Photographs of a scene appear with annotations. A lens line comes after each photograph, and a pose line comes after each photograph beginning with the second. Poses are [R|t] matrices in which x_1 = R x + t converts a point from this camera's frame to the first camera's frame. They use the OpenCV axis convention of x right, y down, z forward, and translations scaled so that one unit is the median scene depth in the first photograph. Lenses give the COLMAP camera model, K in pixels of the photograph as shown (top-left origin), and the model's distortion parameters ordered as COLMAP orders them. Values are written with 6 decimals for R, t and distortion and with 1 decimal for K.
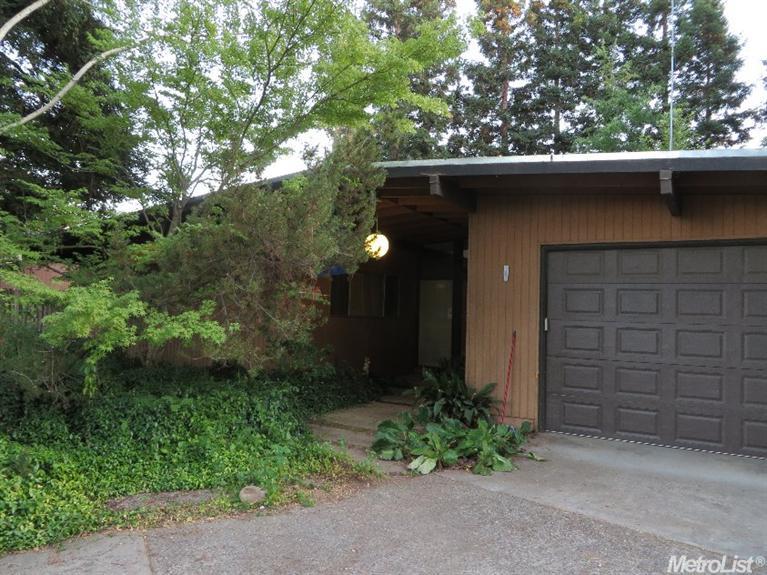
lens RADIAL K [[574.0, 0, 382.4], [0, 574.0, 289.6], [0, 0, 1]] dist [-0.027497, 0.008530]
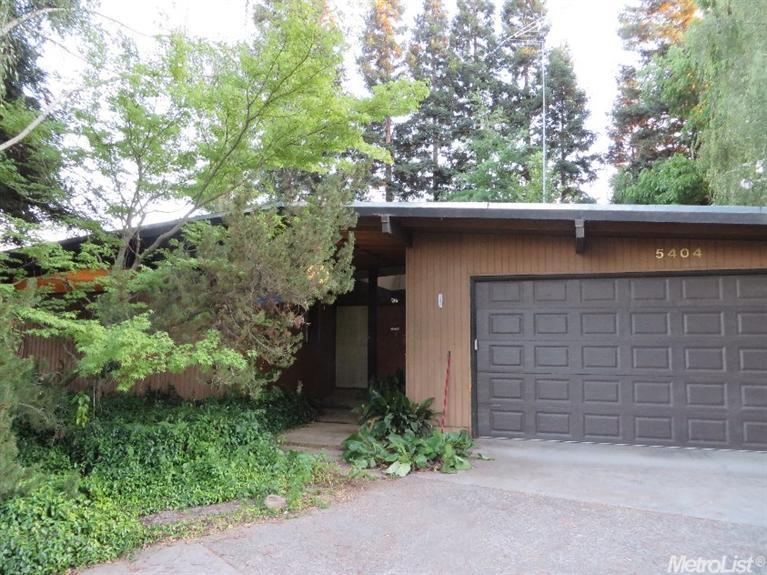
lens RADIAL K [[574.0, 0, 385.5], [0, 574.0, 287.9], [0, 0, 1]] dist [-0.027497, 0.008530]
pose [[0.973932, -0.004014, 0.226806, -0.168895], [0.013981, 0.999005, -0.042355, -0.008077], [-0.226410, 0.044421, 0.973019, -0.103865]]
